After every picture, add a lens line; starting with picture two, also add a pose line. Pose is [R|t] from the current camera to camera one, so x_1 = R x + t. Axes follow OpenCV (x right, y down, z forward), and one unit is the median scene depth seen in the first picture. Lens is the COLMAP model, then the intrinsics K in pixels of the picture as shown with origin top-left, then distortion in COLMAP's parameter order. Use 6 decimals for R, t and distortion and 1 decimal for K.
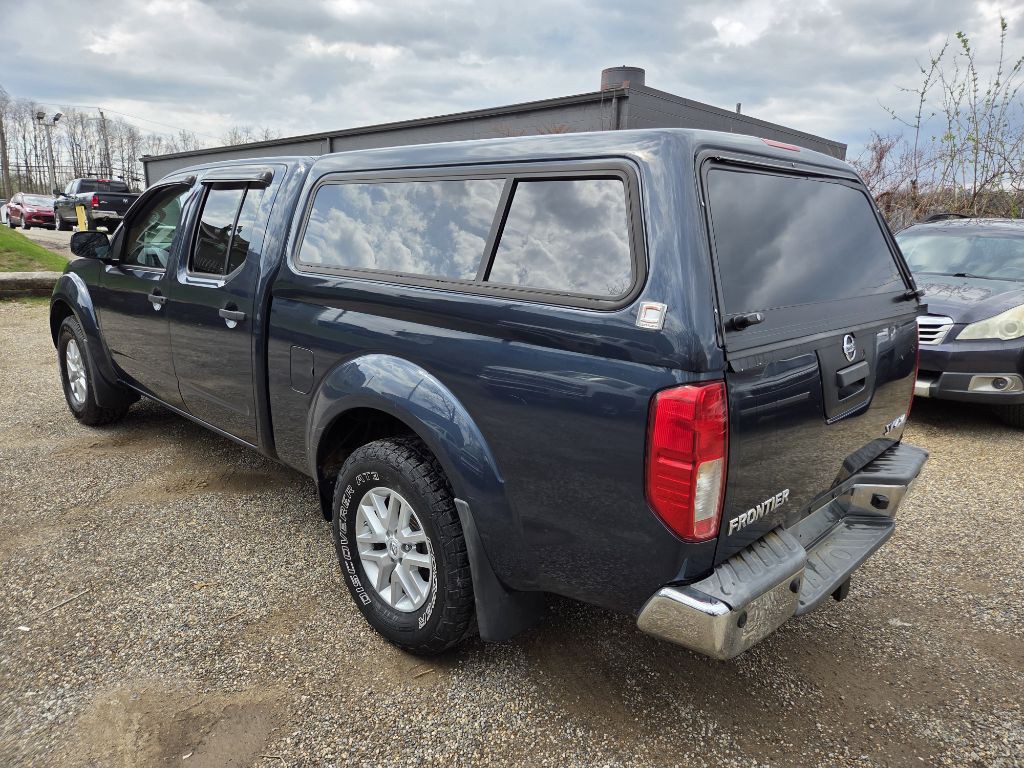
lens RADIAL K [[682.6, 0, 533.9], [0, 682.6, 381.8], [0, 0, 1]] dist [0.056083, -0.049751]
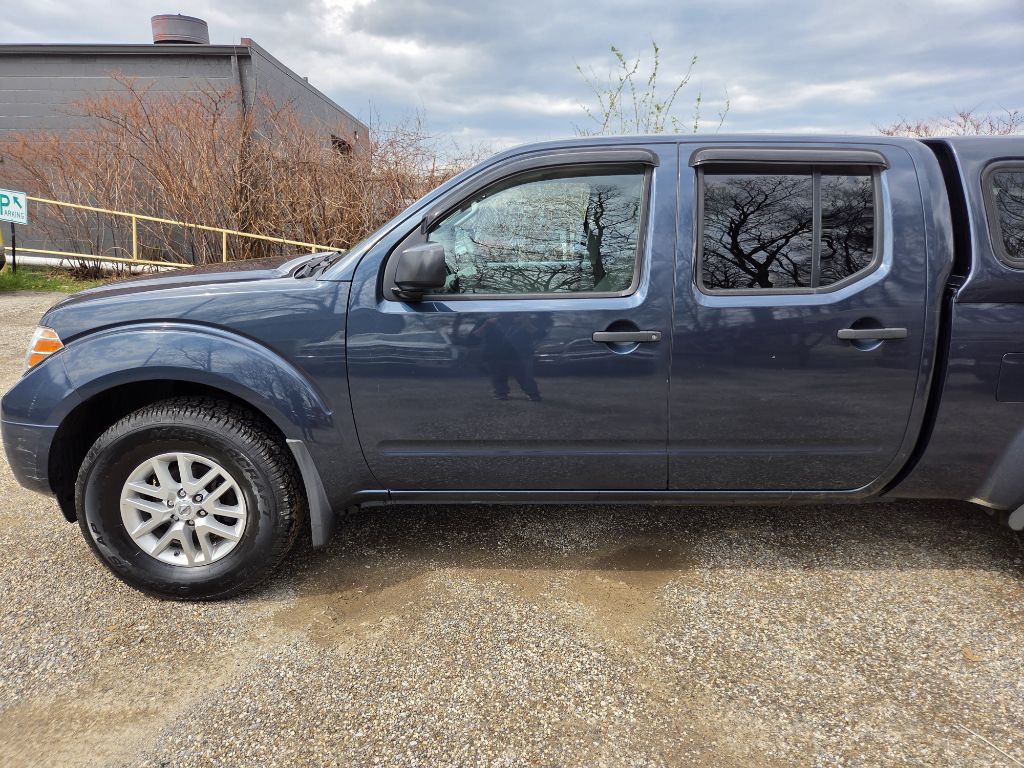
lens RADIAL K [[688.2, 0, 512.0], [0, 688.2, 384.0], [0, 0, 1]] dist [0.074720, -0.049496]
pose [[0.710631, -0.190093, 0.677398, -1.636231], [0.167267, 0.980850, 0.099776, -0.241107], [-0.683393, 0.042402, 0.728819, 0.880166]]
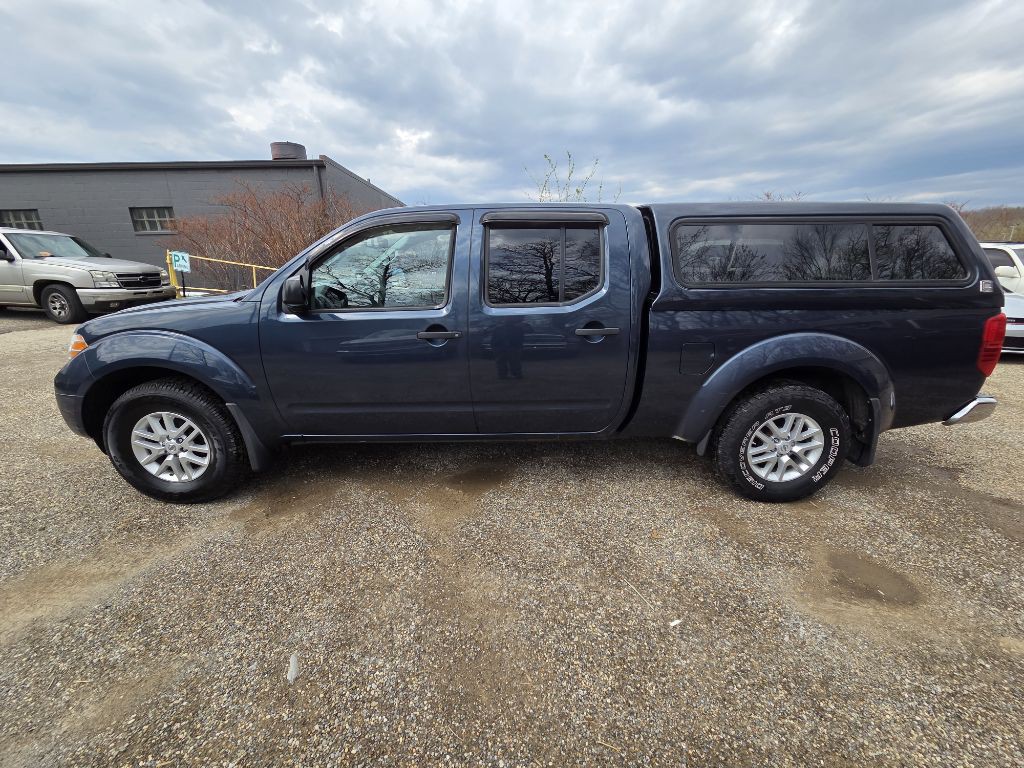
lens RADIAL K [[417.2, 0, 512.0], [0, 417.2, 384.0], [0, 0, 1]] dist [0.012227, -0.004852]
pose [[0.719595, -0.225084, 0.656902, -1.343567], [0.178047, 0.974189, 0.138761, -0.174174], [-0.671180, 0.017107, 0.741097, 0.692060]]
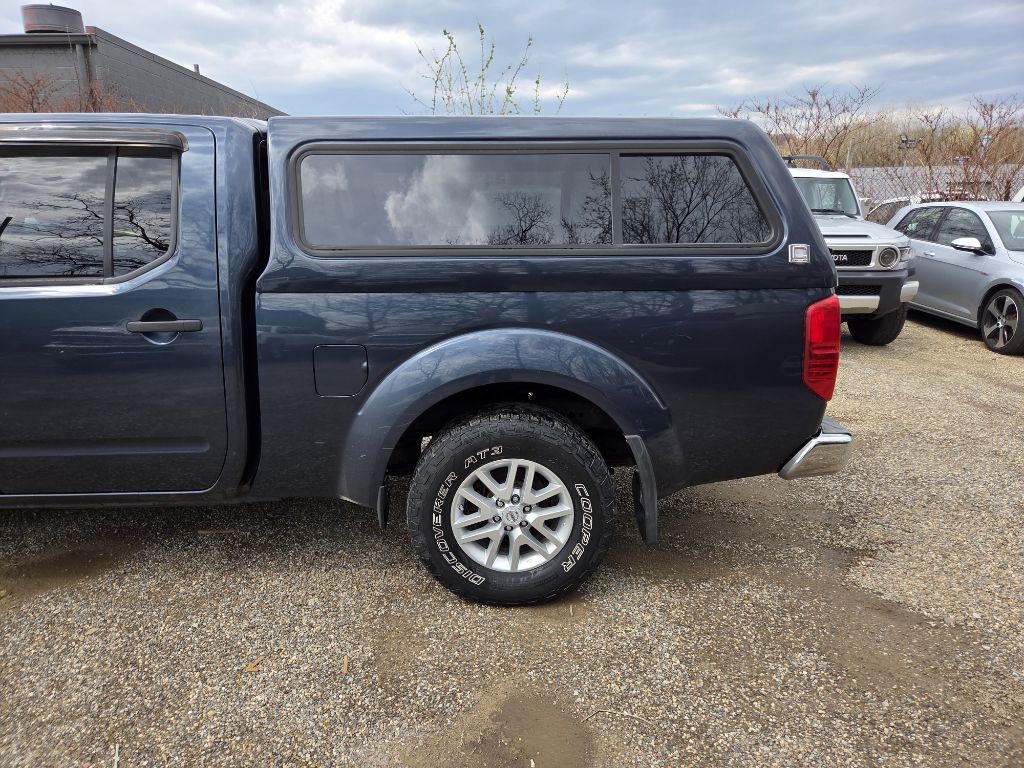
lens RADIAL K [[681.0, 0, 499.1], [0, 681.0, 377.3], [0, 0, 1]] dist [0.061832, -0.029941]
pose [[0.720061, -0.204517, 0.663087, -0.865426], [0.178145, 0.978037, 0.108206, -0.075426], [-0.670654, 0.040211, 0.740680, 0.248901]]
